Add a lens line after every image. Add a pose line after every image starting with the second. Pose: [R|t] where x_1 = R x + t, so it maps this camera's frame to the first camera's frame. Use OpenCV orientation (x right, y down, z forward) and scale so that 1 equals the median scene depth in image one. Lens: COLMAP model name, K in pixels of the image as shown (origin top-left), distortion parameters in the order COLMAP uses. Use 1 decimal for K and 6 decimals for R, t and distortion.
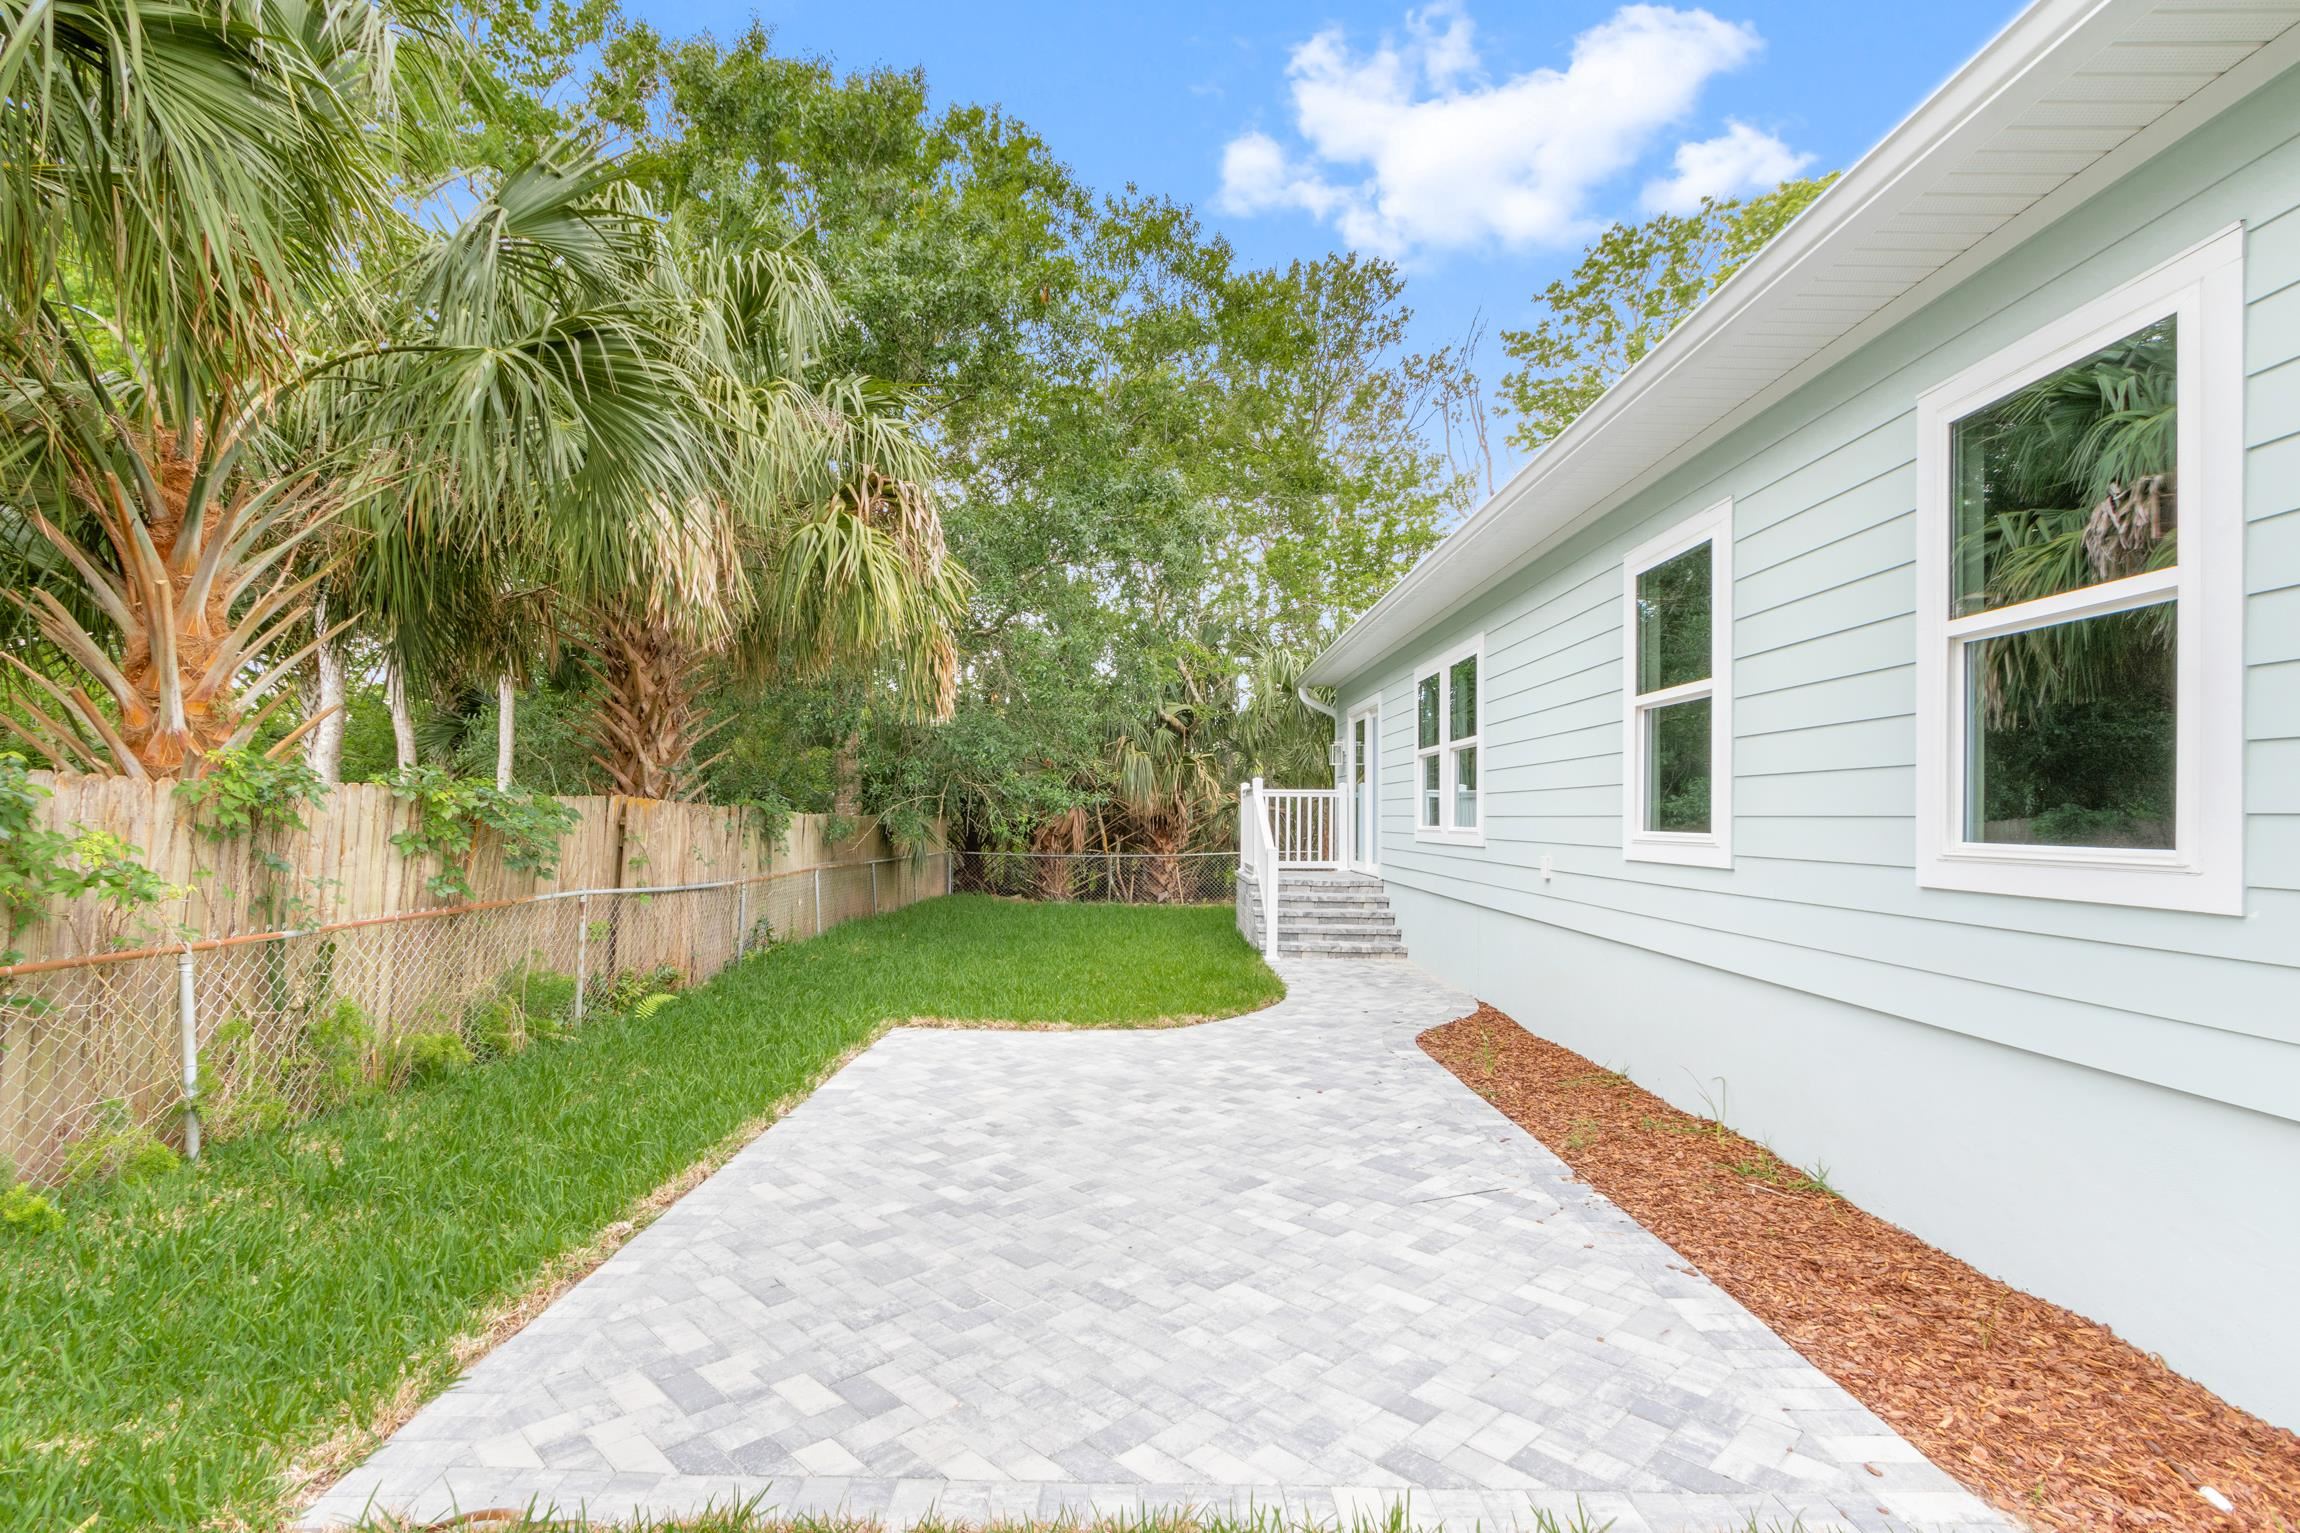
lens RADIAL K [[1076.0, 0, 1132.5], [0, 1076.0, 784.7], [0, 0, 1]] dist [0.006416, -0.000177]
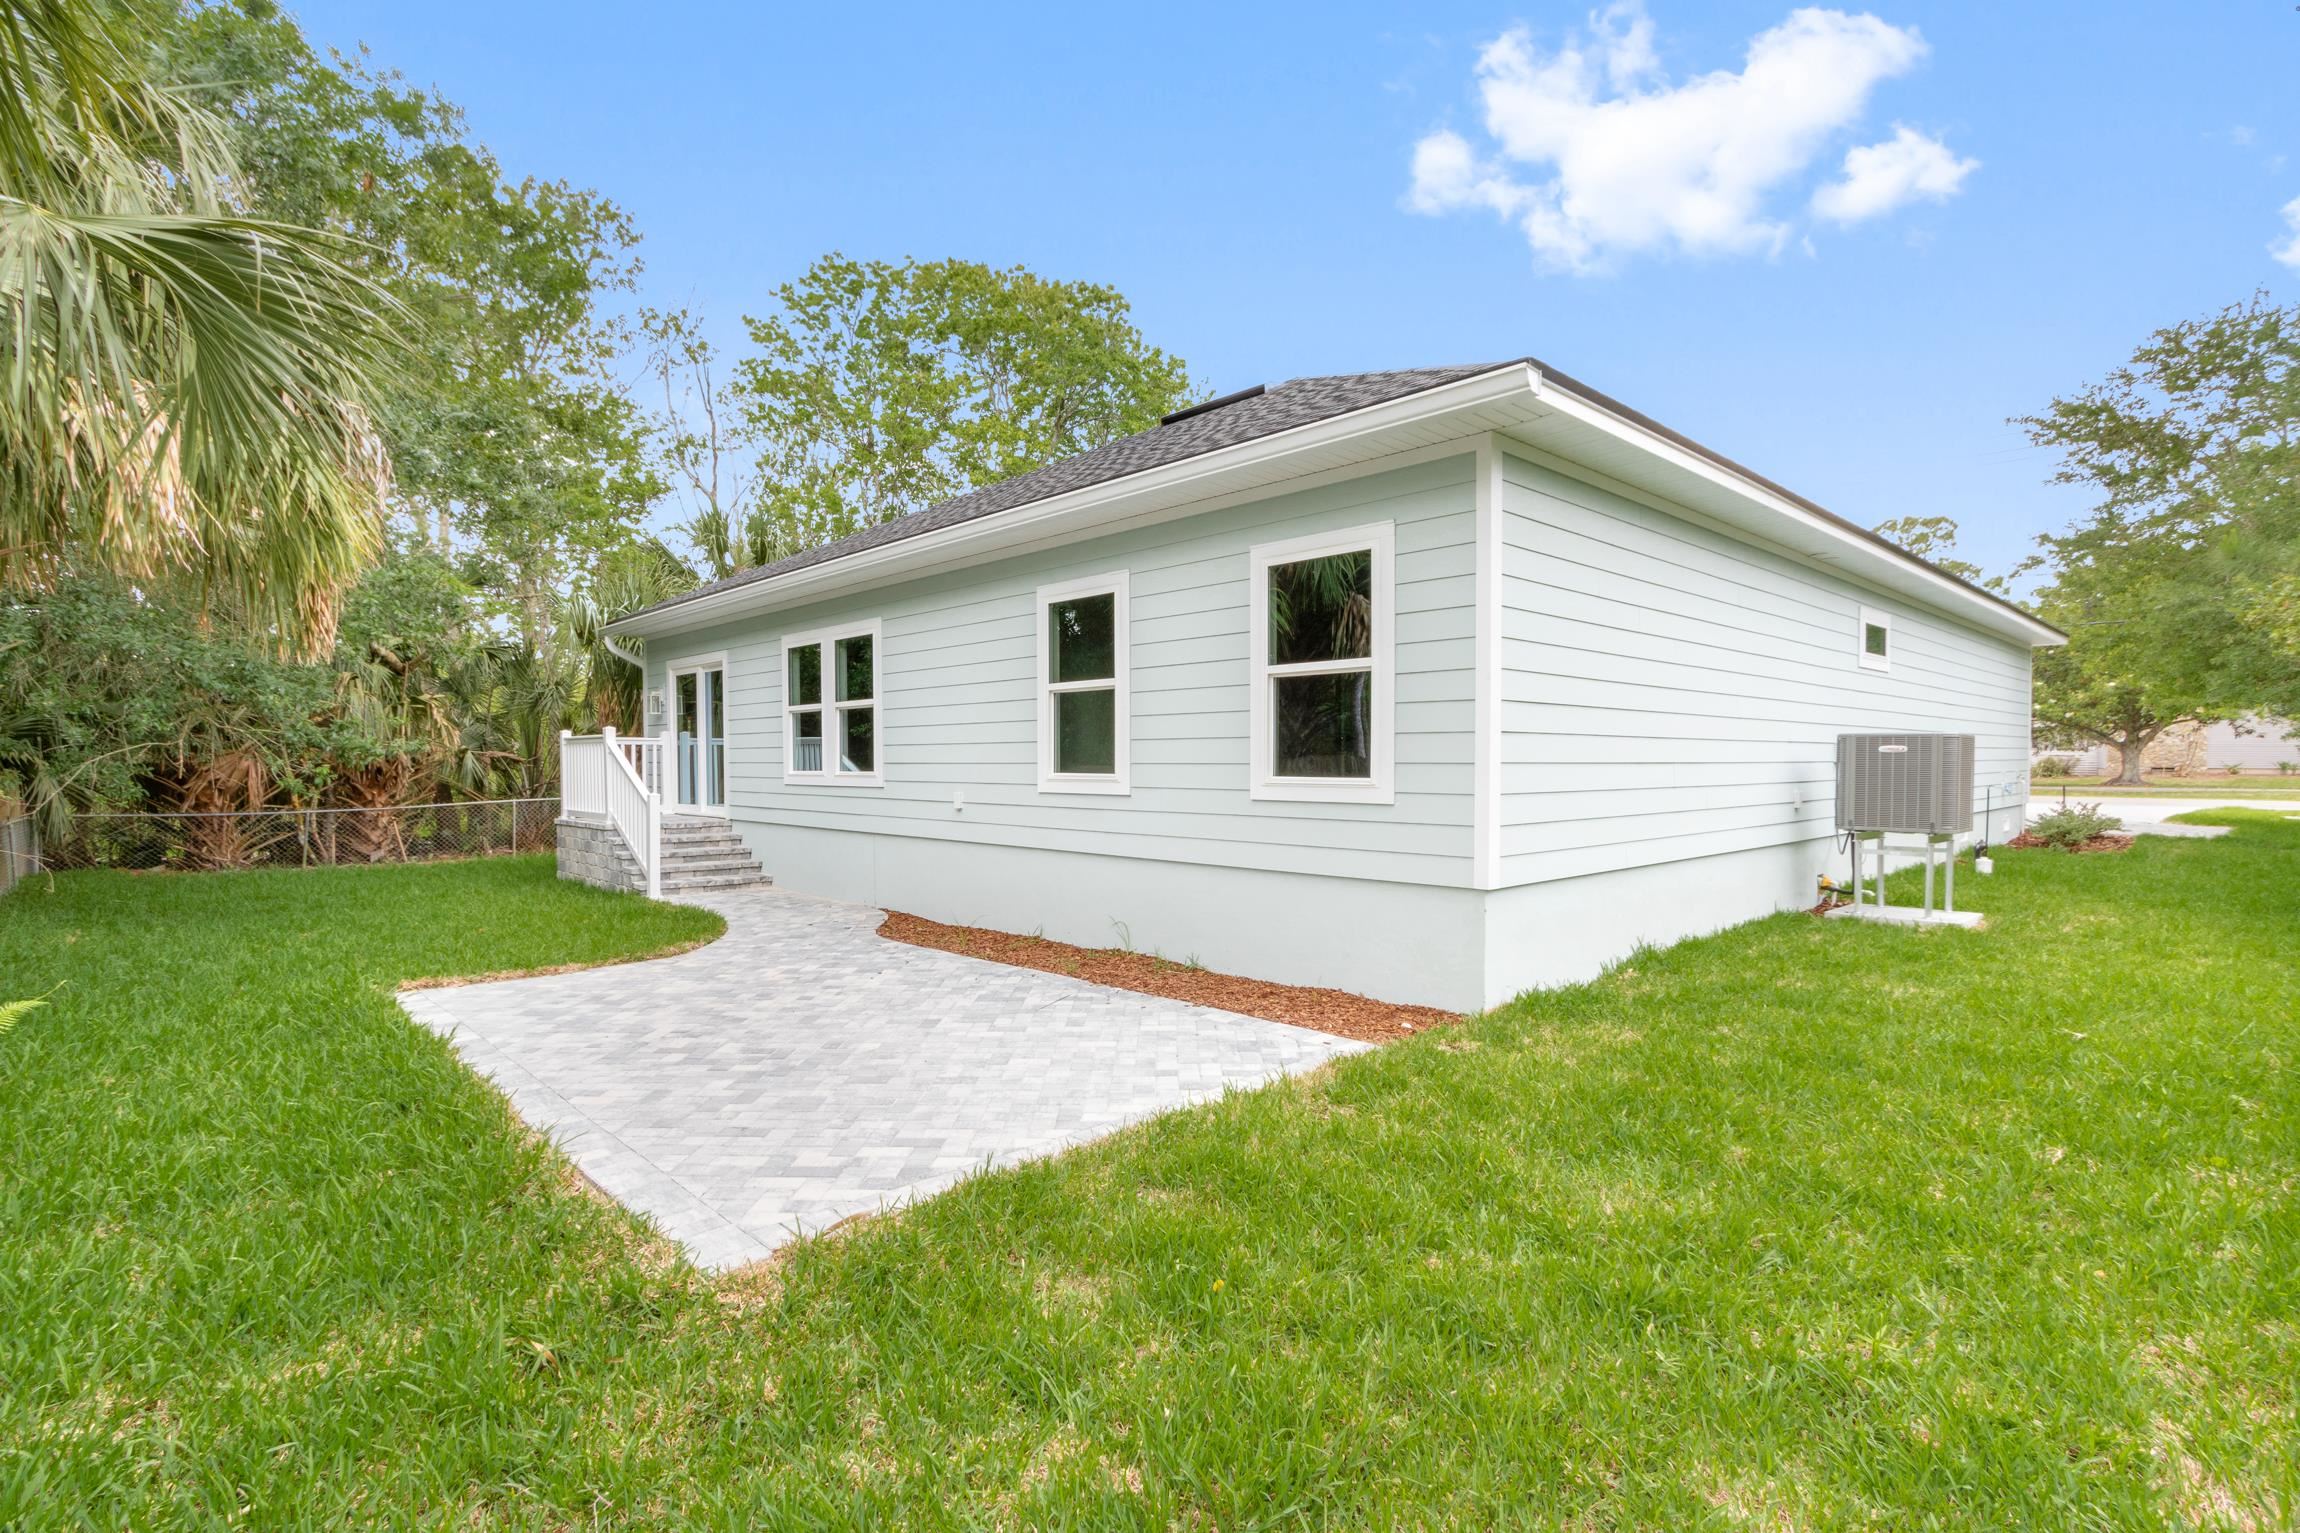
lens RADIAL K [[1079.8, 0, 1093.1], [0, 1079.8, 730.3], [0, 0, 1]] dist [0.001618, 0.000064]
pose [[0.728094, 0.009042, 0.685418, -0.584215], [-0.012070, 0.999927, -0.000369, -0.018841], [-0.685371, -0.008004, 0.728150, -0.161144]]
